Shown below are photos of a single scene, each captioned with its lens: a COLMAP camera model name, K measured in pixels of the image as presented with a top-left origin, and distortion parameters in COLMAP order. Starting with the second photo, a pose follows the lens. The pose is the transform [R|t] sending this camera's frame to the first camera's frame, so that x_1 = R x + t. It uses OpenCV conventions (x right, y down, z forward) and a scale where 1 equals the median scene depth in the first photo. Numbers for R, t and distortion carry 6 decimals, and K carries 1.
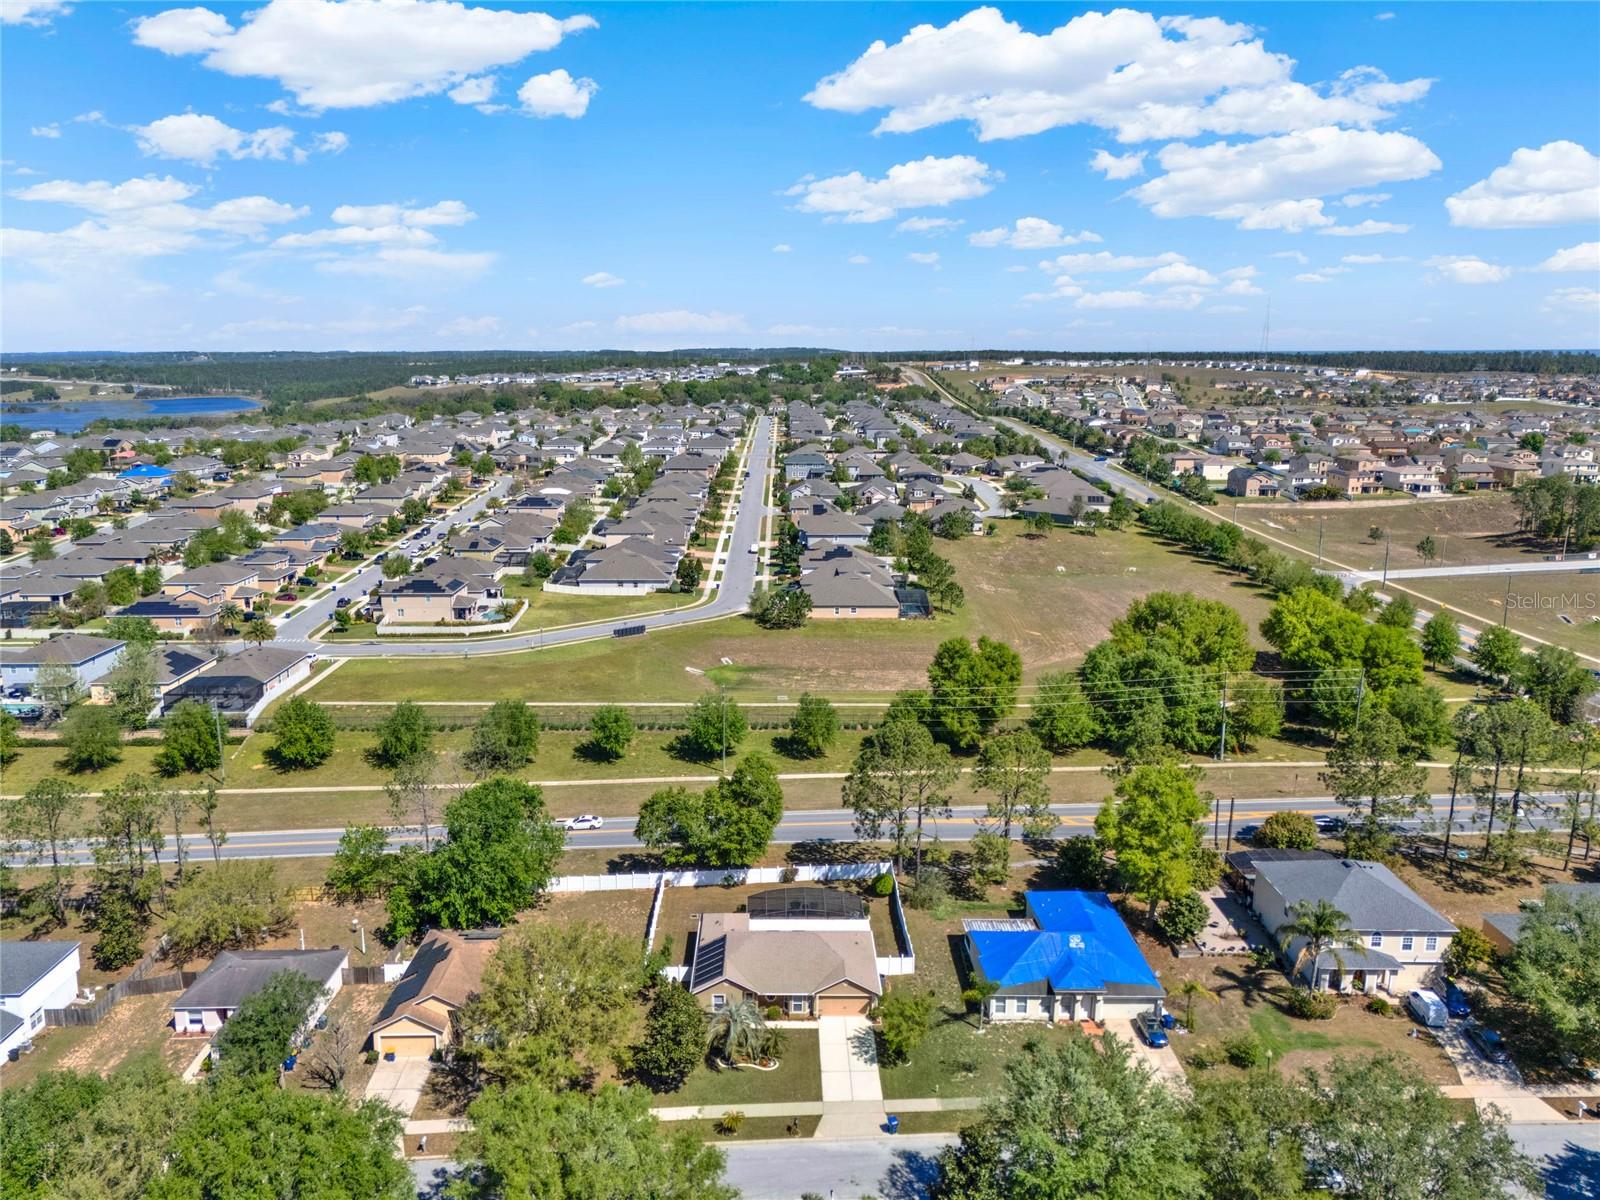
lens RADIAL K [[1201.3, 0, 793.5], [0, 1201.3, 591.0], [0, 0, 1]] dist [0.075755, -0.076869]
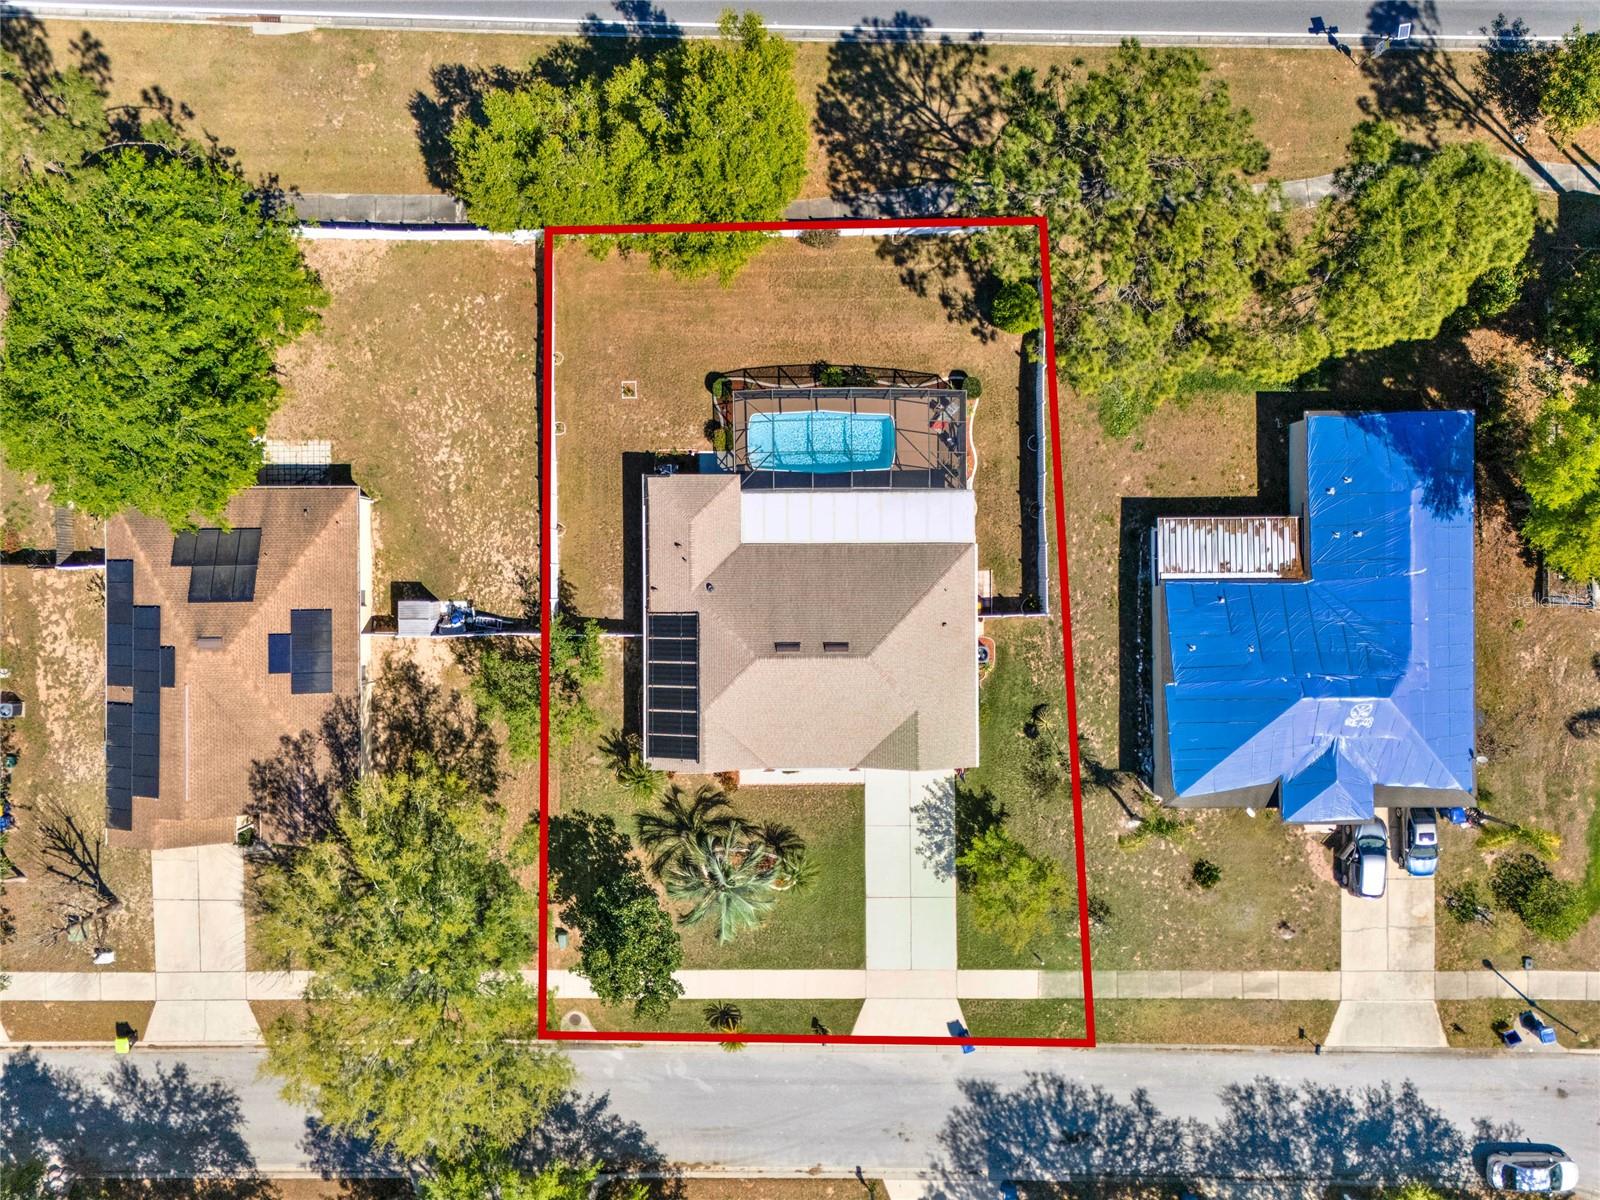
lens RADIAL K [[1212.8, 0, 800.0], [0, 1212.8, 600.0], [0, 0, 1]] dist [0.081672, -0.075610]
pose [[0.999786, 0.007655, 0.019219, -0.010650], [-0.020398, 0.209915, 0.977507, -0.111182], [0.003449, -0.977690, 0.210026, 0.428023]]
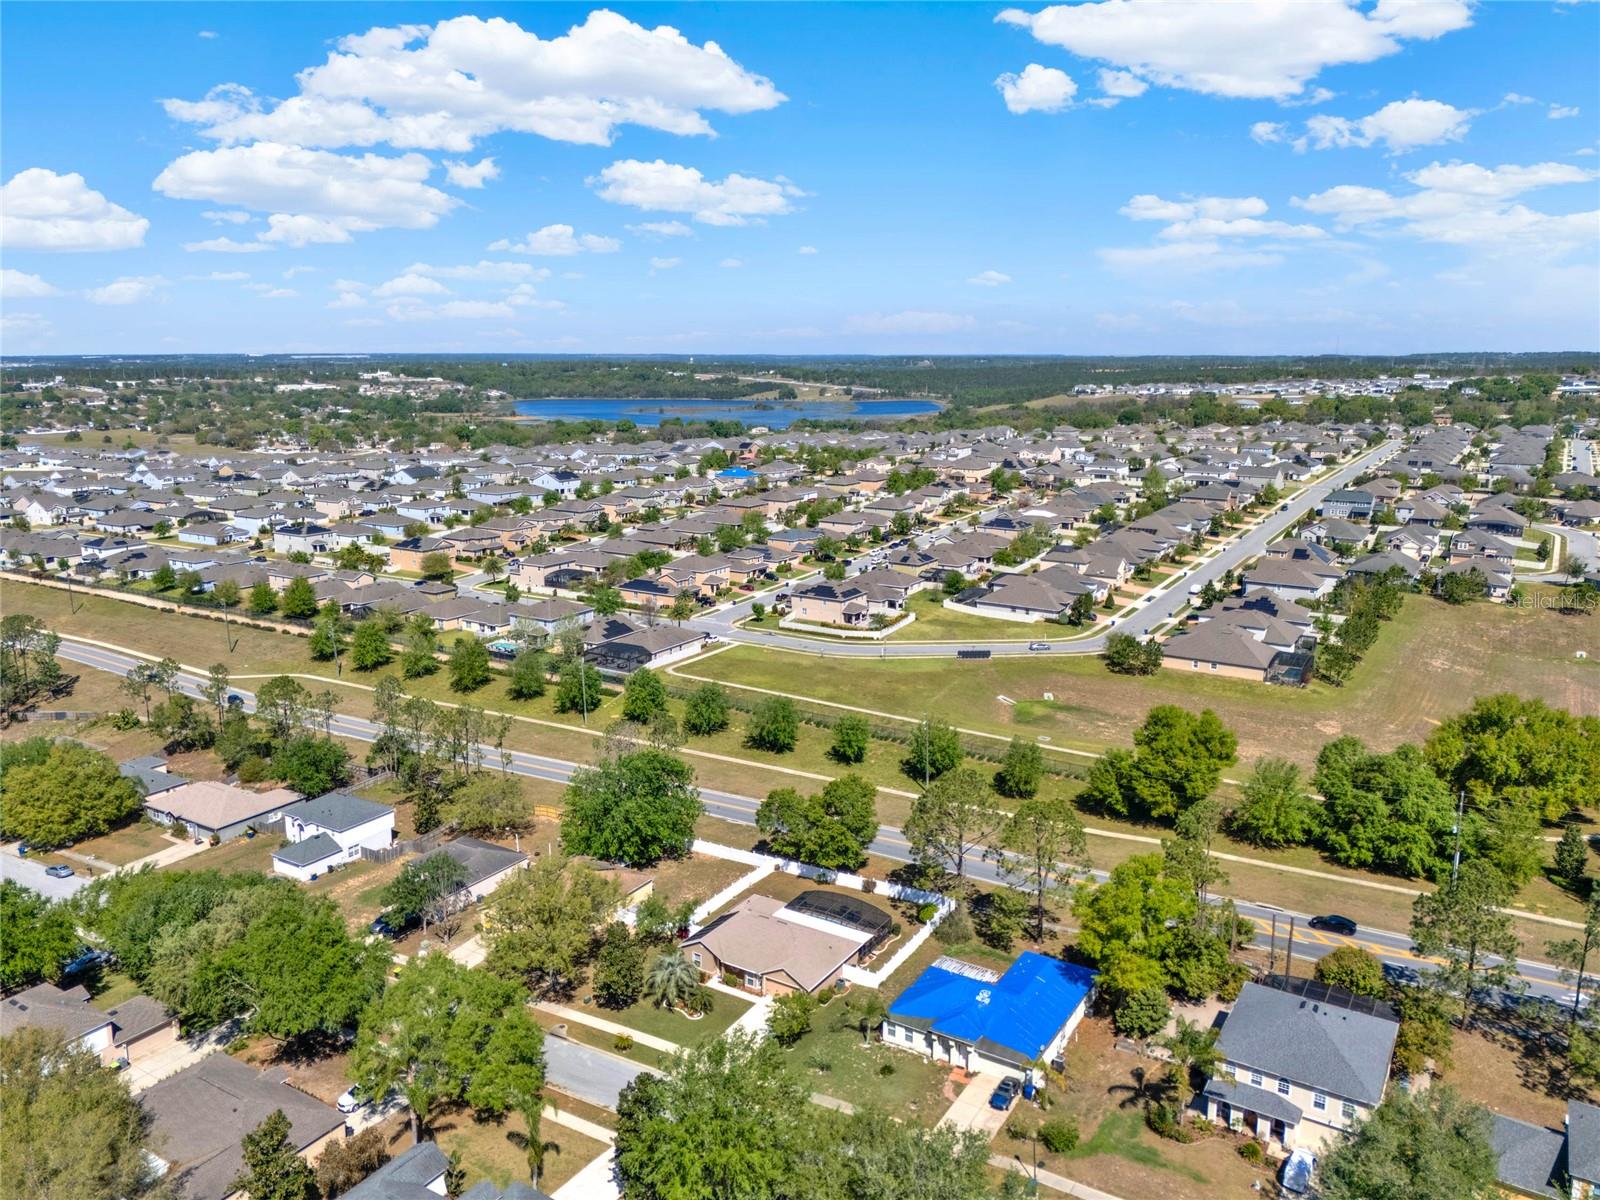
lens RADIAL K [[1212.8, 0, 800.0], [0, 1212.8, 600.0], [0, 0, 1]] dist [0.081672, -0.075610]
pose [[0.845407, 0.115816, -0.521414, 0.282370], [-0.114072, 0.992835, 0.035573, -0.034463], [0.521799, 0.029405, 0.852562, -0.003781]]
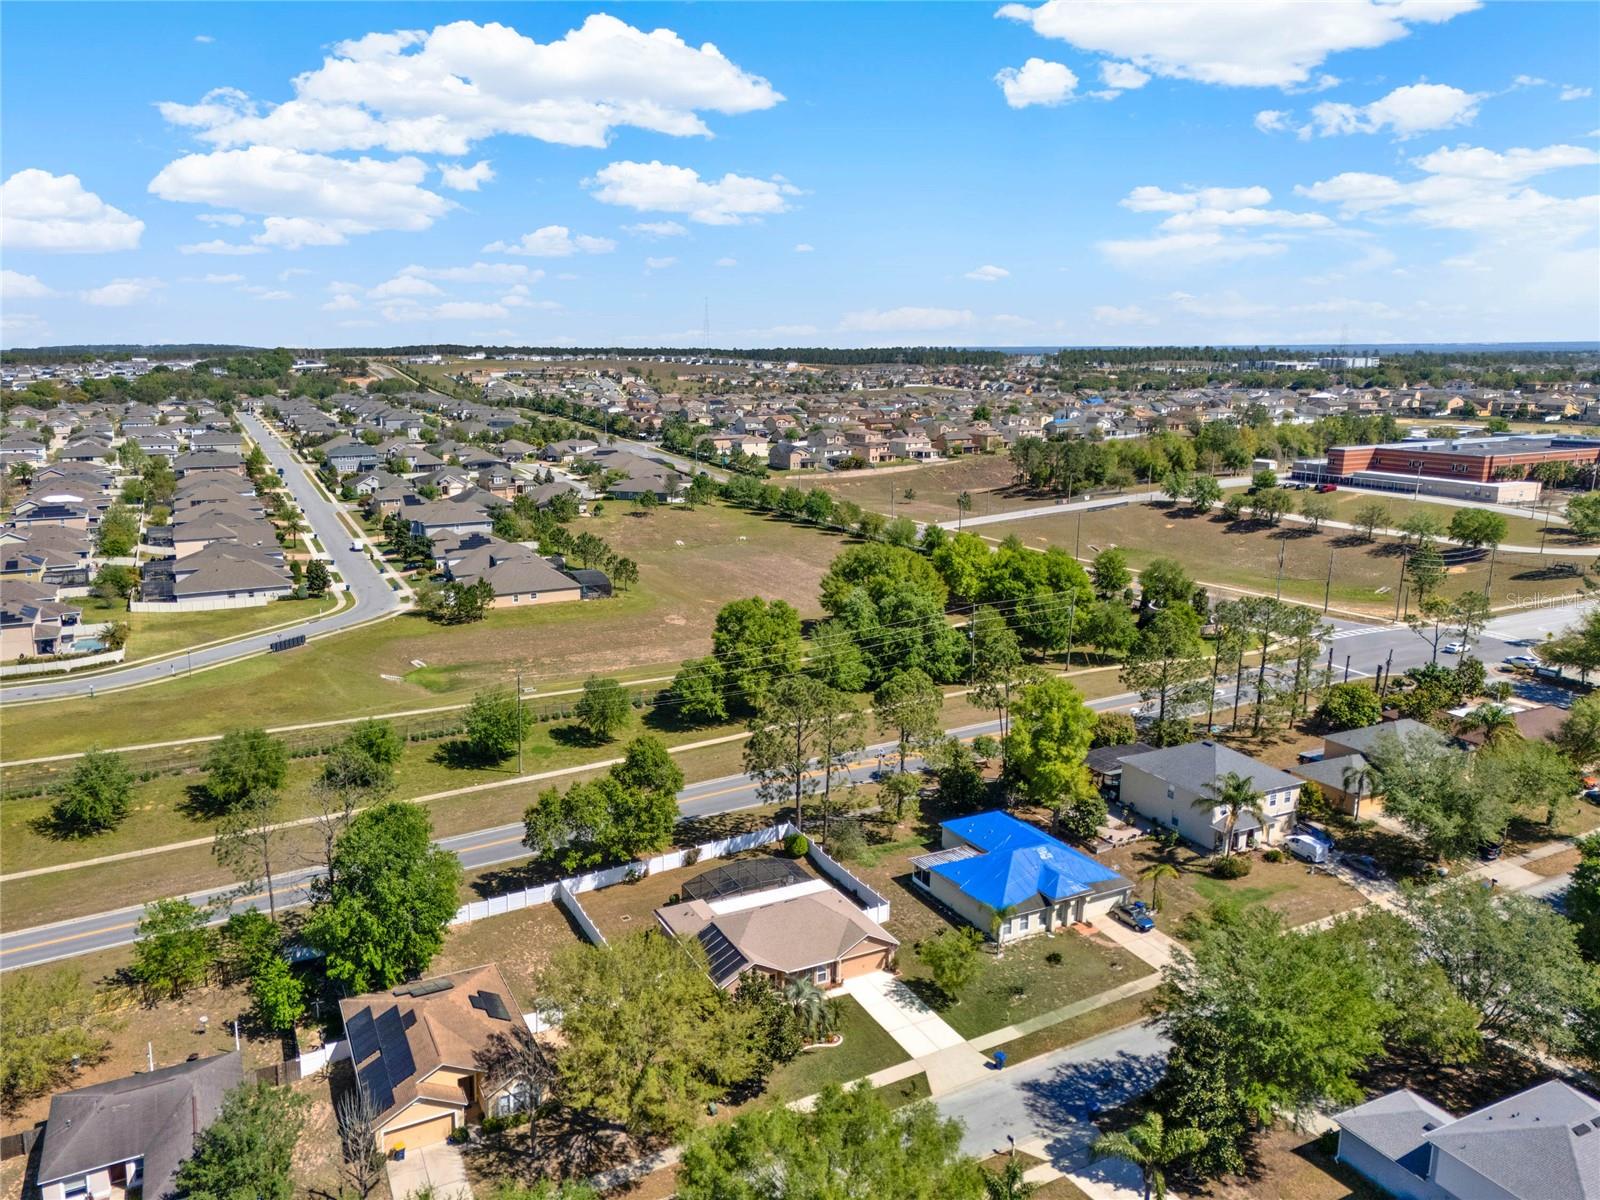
lens RADIAL K [[1183.8, 0, 789.6], [0, 1183.8, 604.9], [0, 0, 1]] dist [0.105823, -0.150808]
pose [[0.897493, -0.100449, 0.429438, -0.174957], [0.094410, 0.994904, 0.035405, 0.009328], [-0.430806, 0.008767, 0.902402, 0.077075]]
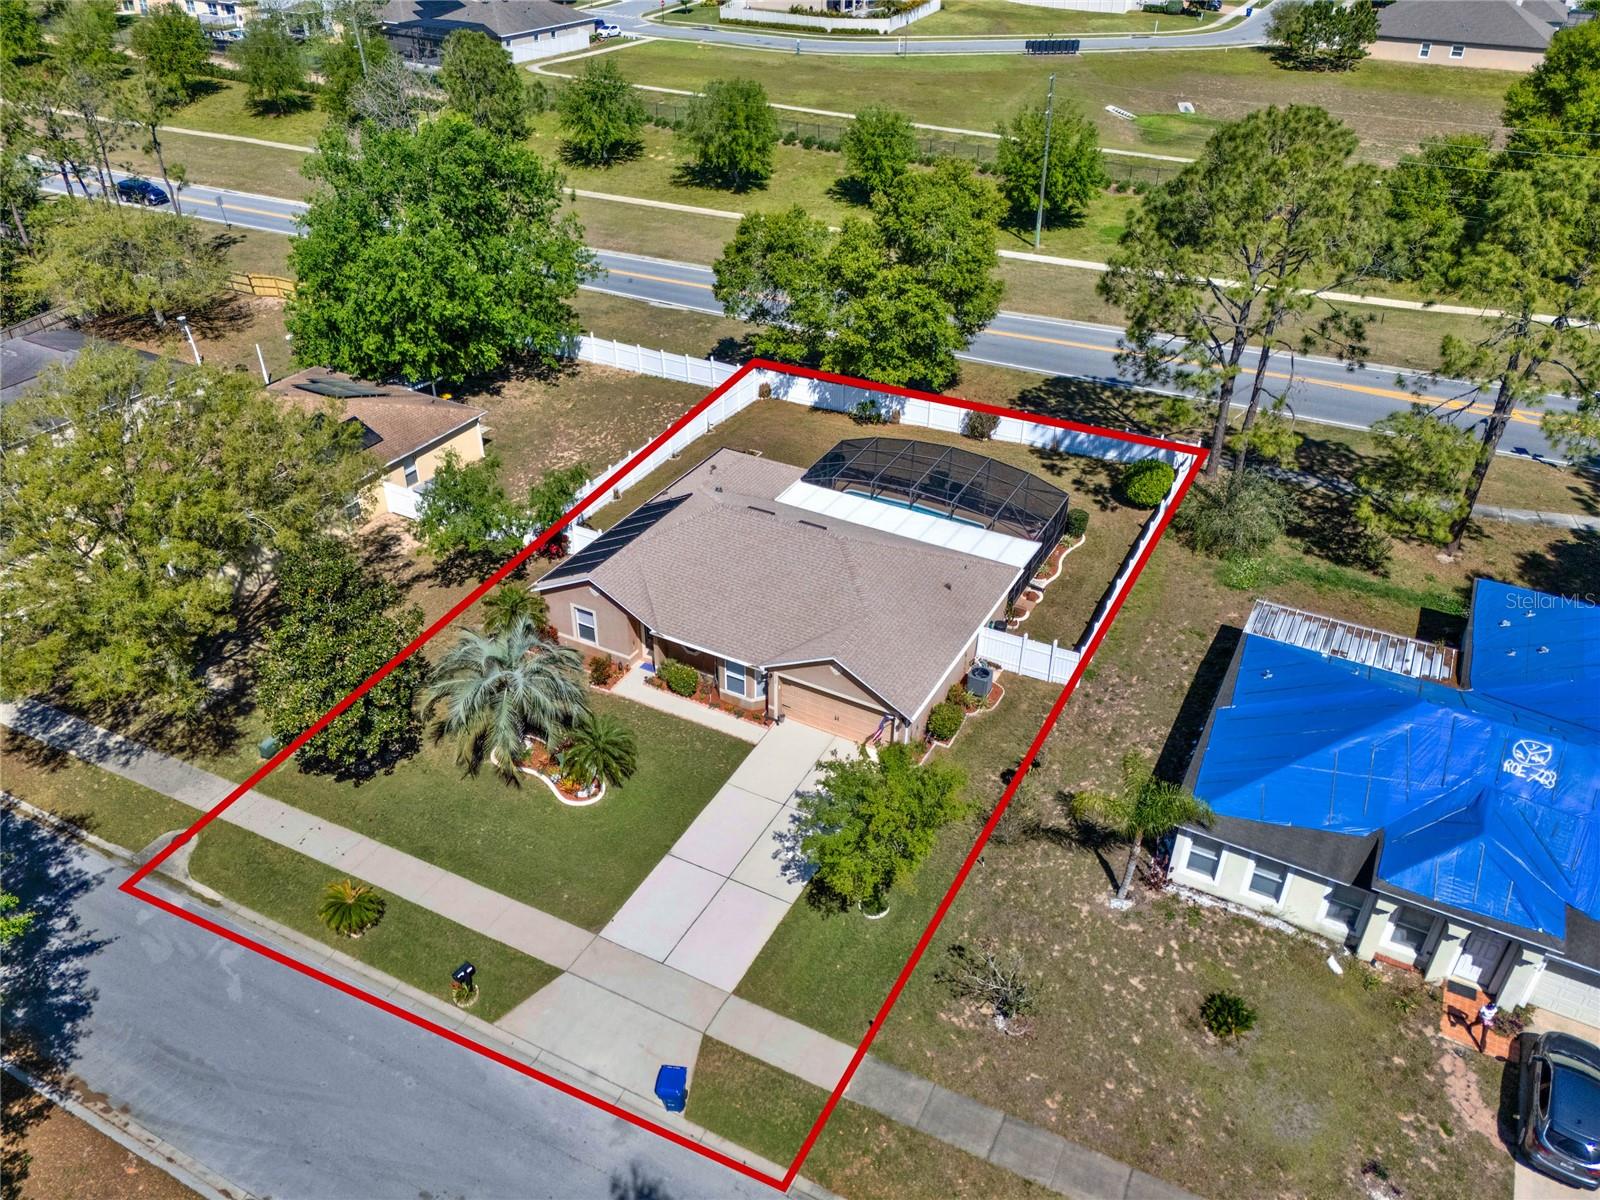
lens RADIAL K [[1212.8, 0, 800.0], [0, 1212.8, 600.0], [0, 0, 1]] dist [0.081672, -0.075610]
pose [[0.876565, 0.268522, -0.399411, 0.083851], [-0.108565, 0.918819, 0.379455, 0.068022], [0.468879, -0.289255, 0.834556, 0.298396]]
